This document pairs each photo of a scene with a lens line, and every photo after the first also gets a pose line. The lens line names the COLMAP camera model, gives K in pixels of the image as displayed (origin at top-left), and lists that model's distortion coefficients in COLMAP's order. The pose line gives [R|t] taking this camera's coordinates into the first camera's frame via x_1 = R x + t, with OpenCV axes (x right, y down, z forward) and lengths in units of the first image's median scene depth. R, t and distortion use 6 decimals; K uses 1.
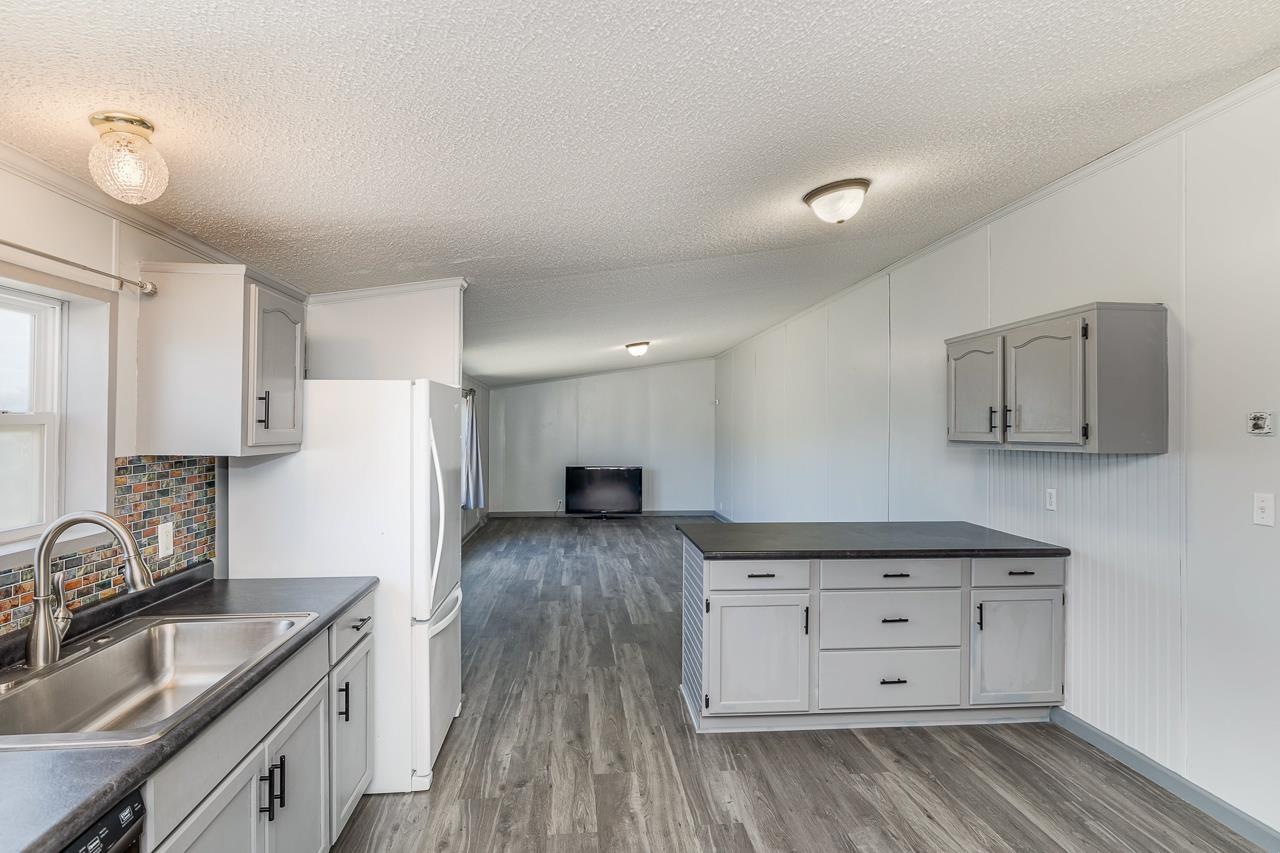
lens RADIAL K [[647.3, 0, 640.0], [0, 647.3, 426.5], [0, 0, 1]] dist [0.000051, 0.000143]
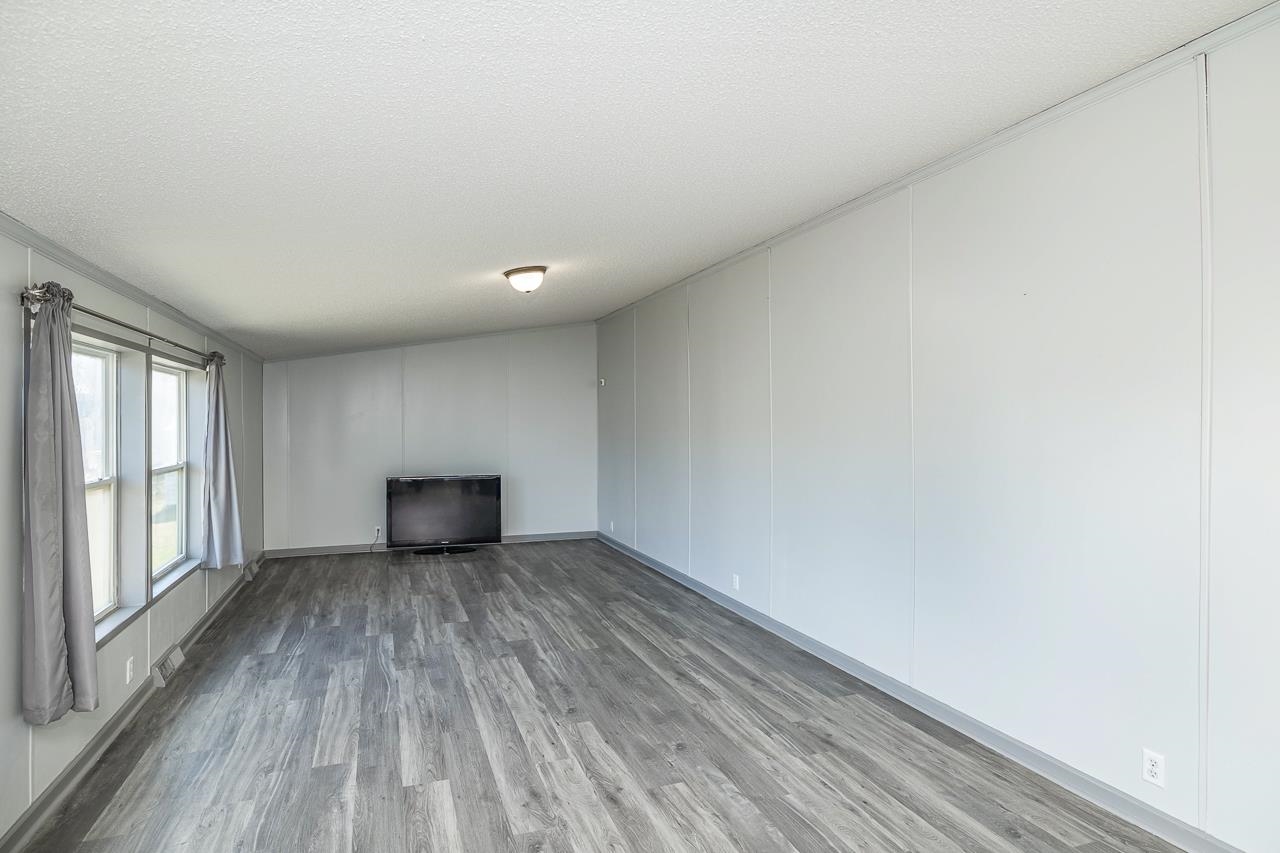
lens RADIAL K [[780.0, 0, 640.0], [0, 780.0, 426.5], [0, 0, 1]] dist [-0.003483, -0.001092]
pose [[0.978499, -0.011906, 0.205908, -0.041342], [0.009212, 0.999859, 0.014033, -0.000262], [-0.206046, -0.011835, 0.978471, 0.273189]]
